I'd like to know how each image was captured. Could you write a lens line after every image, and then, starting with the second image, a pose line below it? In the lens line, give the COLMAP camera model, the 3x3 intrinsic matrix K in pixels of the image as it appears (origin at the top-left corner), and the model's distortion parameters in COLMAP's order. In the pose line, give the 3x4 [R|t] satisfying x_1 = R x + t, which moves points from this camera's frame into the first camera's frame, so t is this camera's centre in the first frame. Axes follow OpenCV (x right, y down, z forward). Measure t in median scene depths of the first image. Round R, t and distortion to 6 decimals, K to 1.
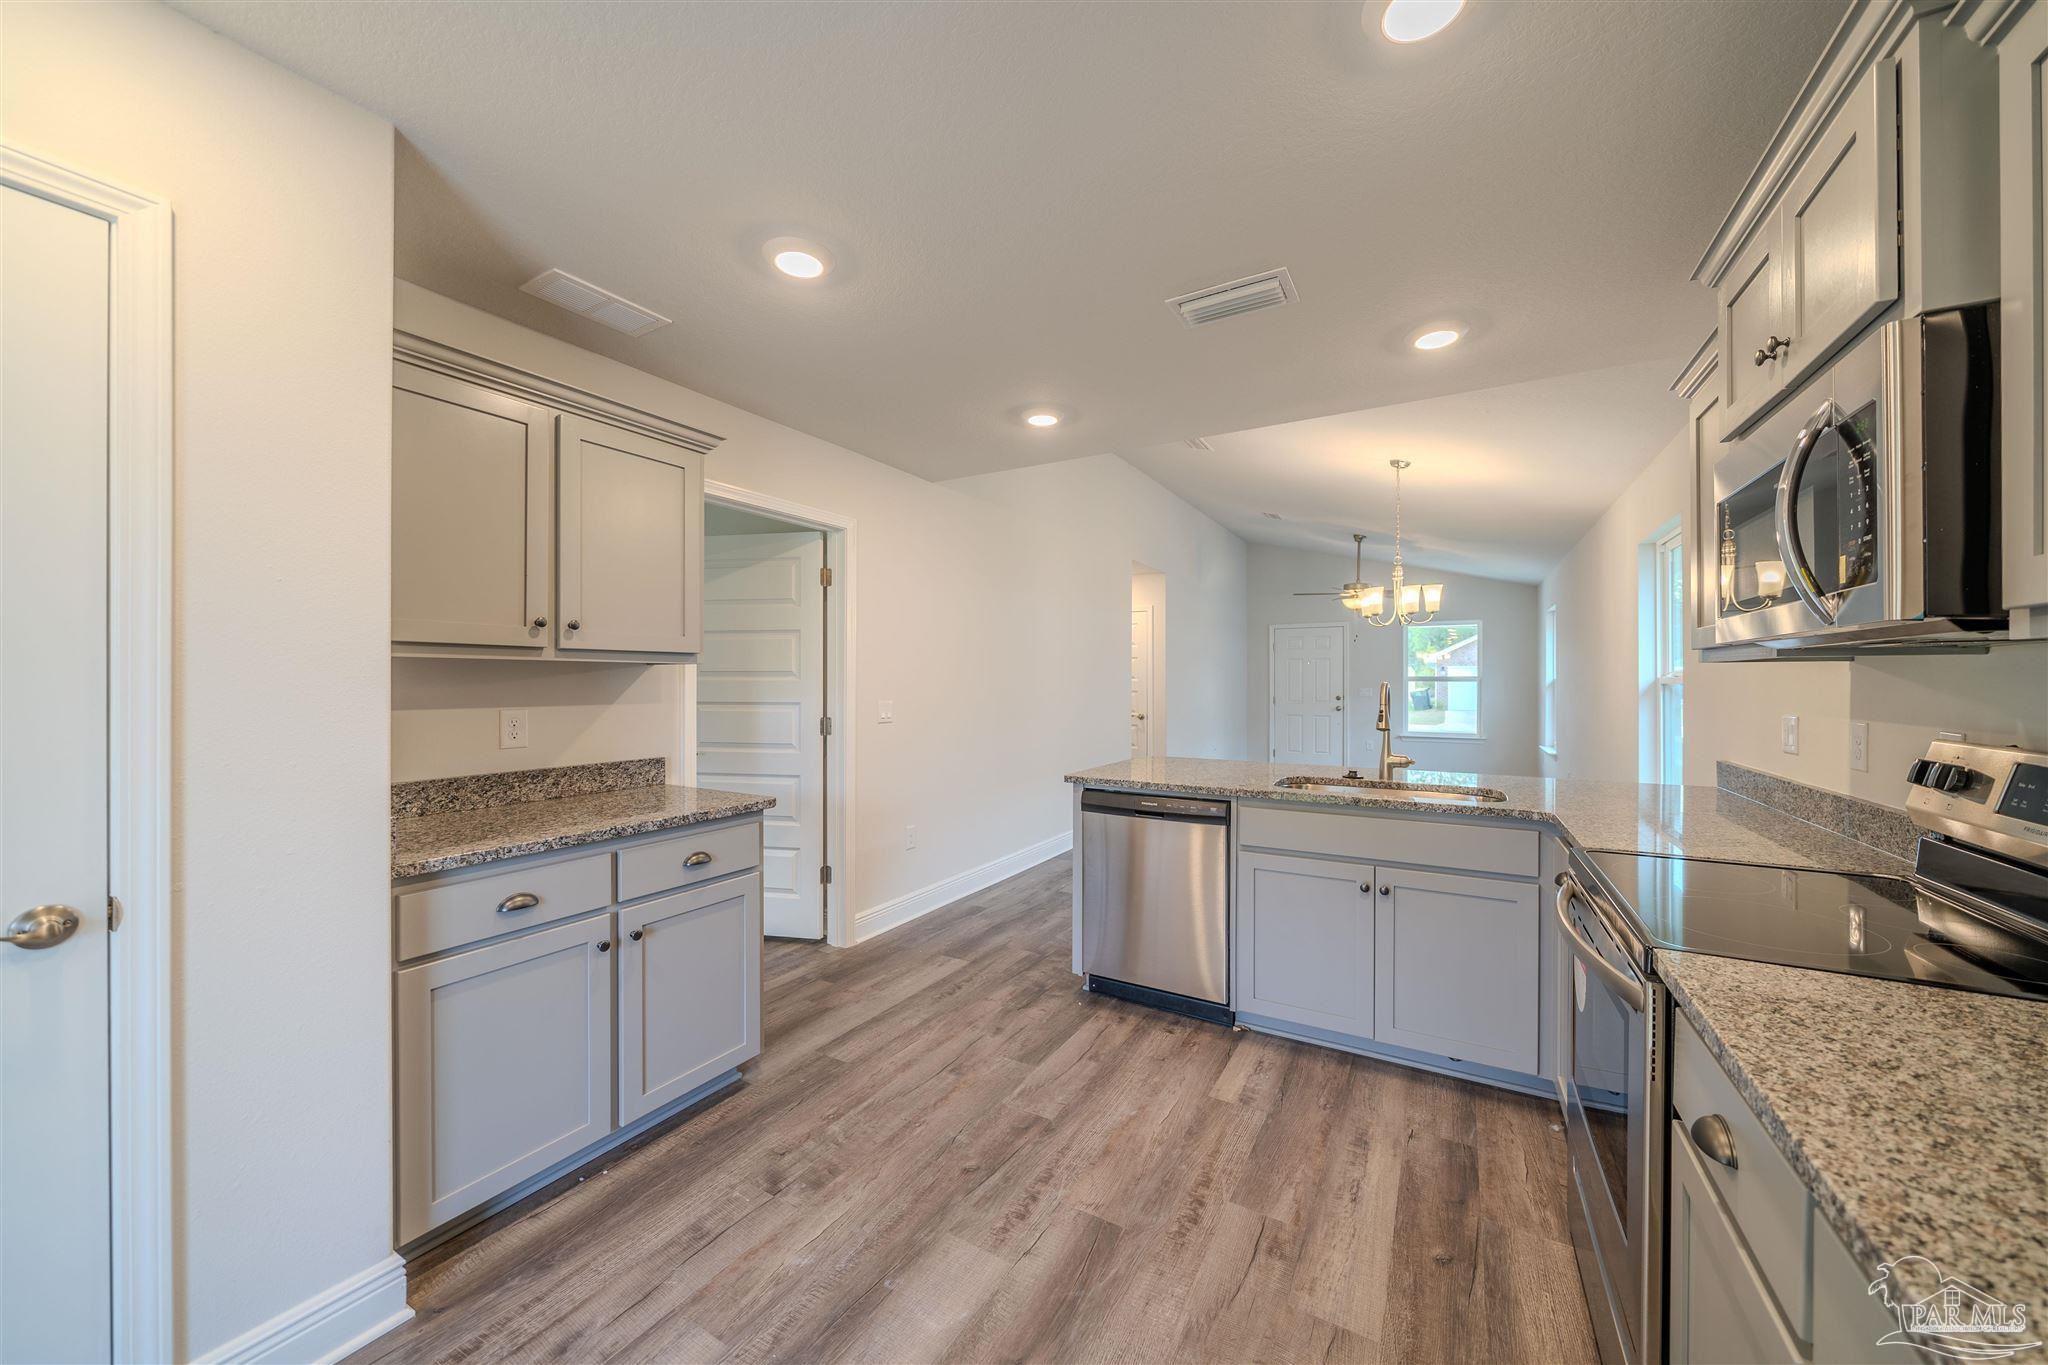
lens RADIAL K [[718.1, 0, 1048.1], [0, 718.1, 680.1], [0, 0, 1]] dist [-0.000258, -0.000015]
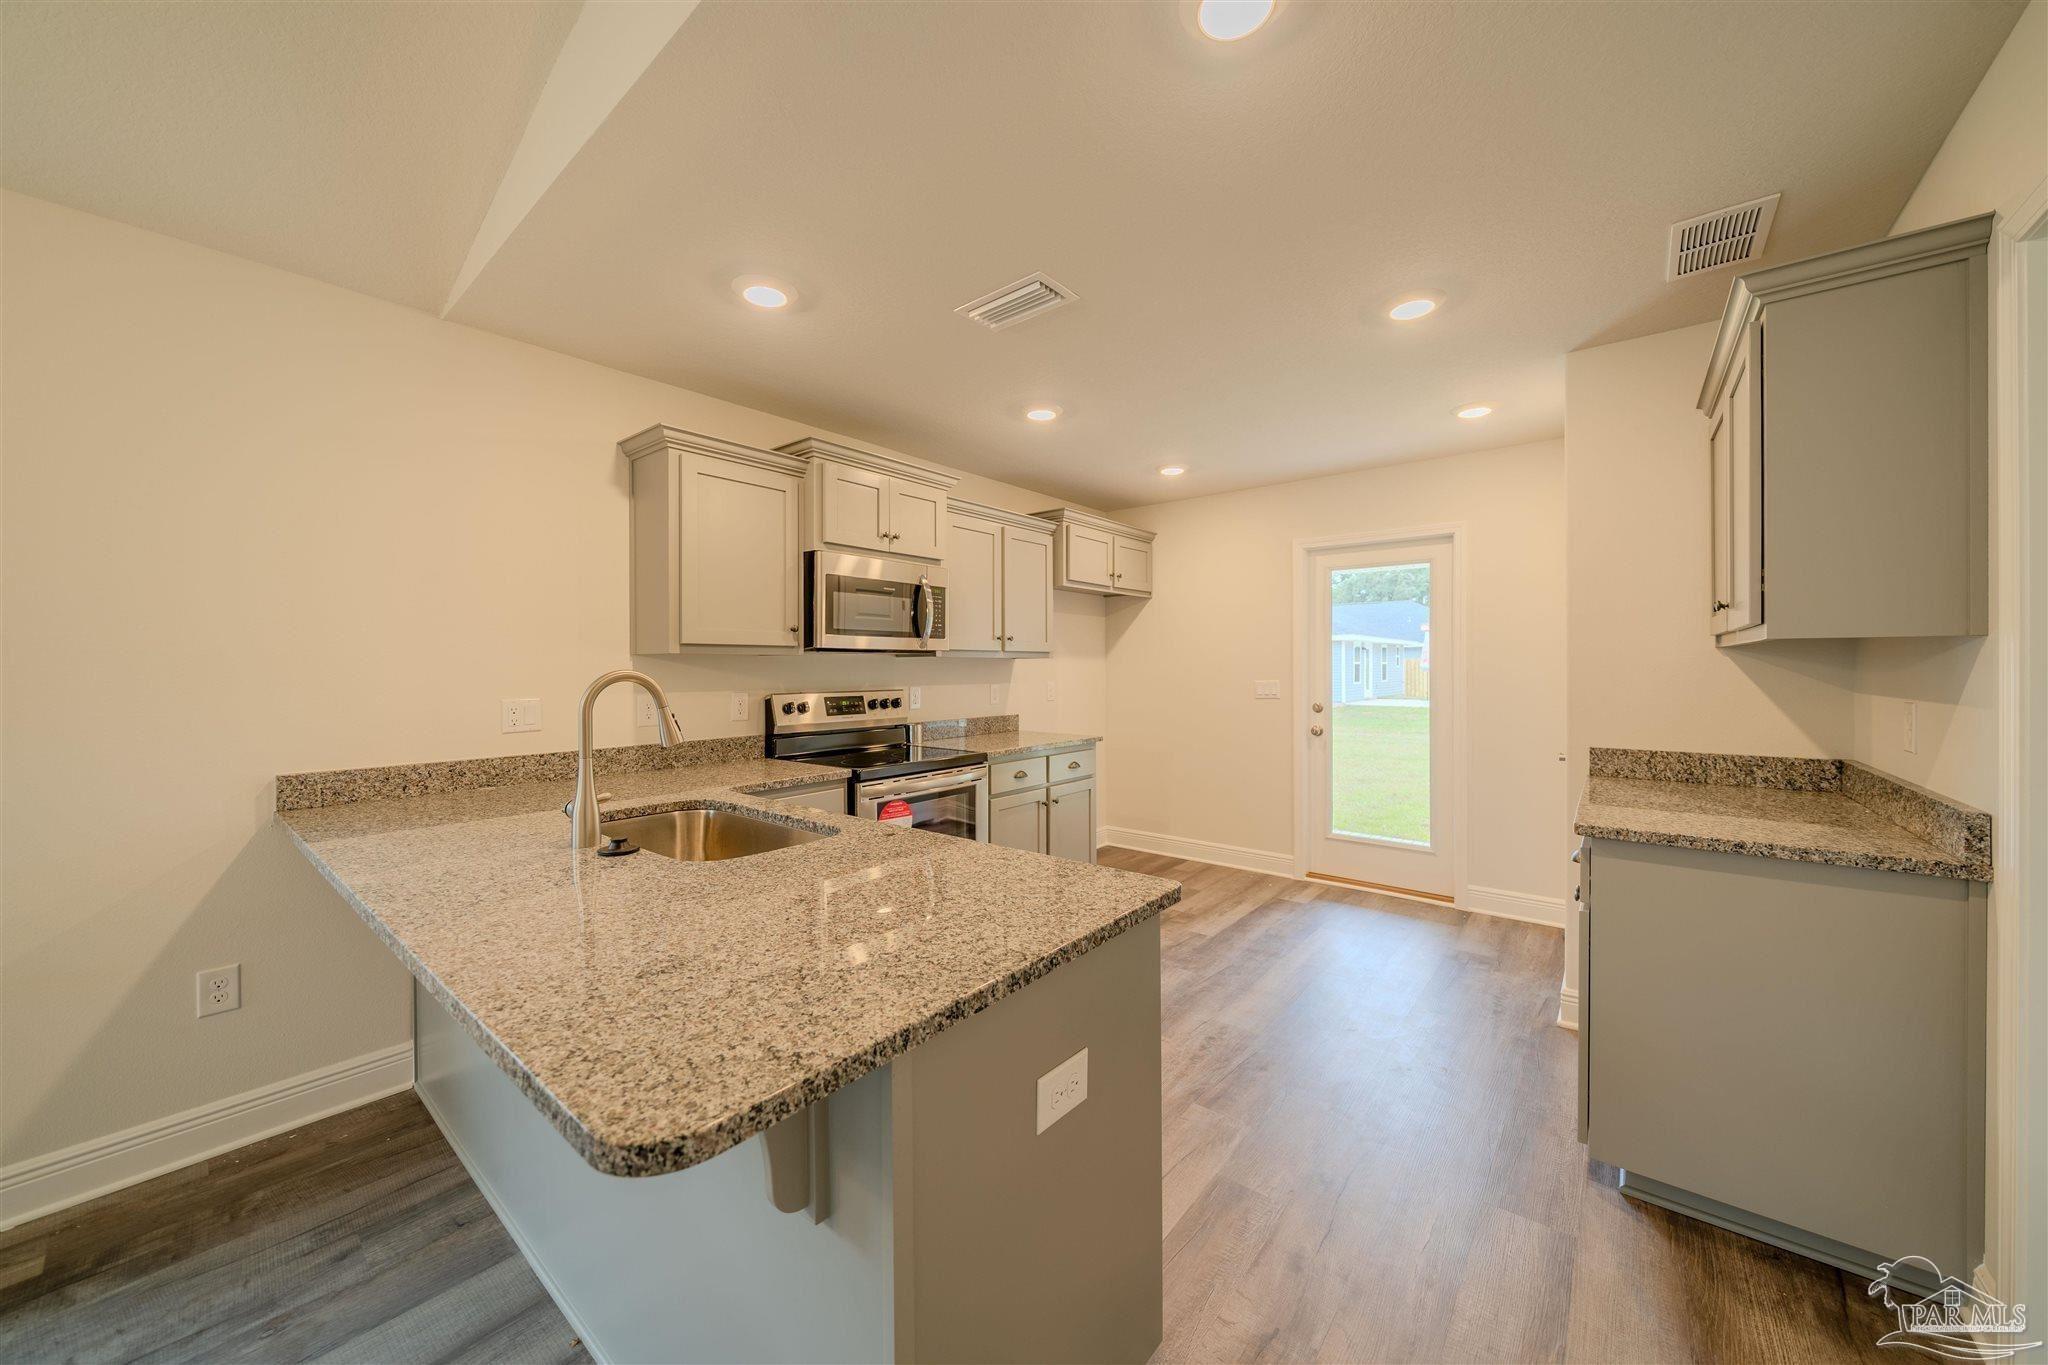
lens RADIAL K [[728.5, 0, 1024.7], [0, 728.5, 667.9], [0, 0, 1]] dist [-0.000772, -0.000062]
pose [[-0.983933, 0.000987, 0.178538, 0.048962], [0.001160, 0.999999, 0.000860, 0.003141], [-0.178537, 0.001053, -0.983933, 1.807423]]
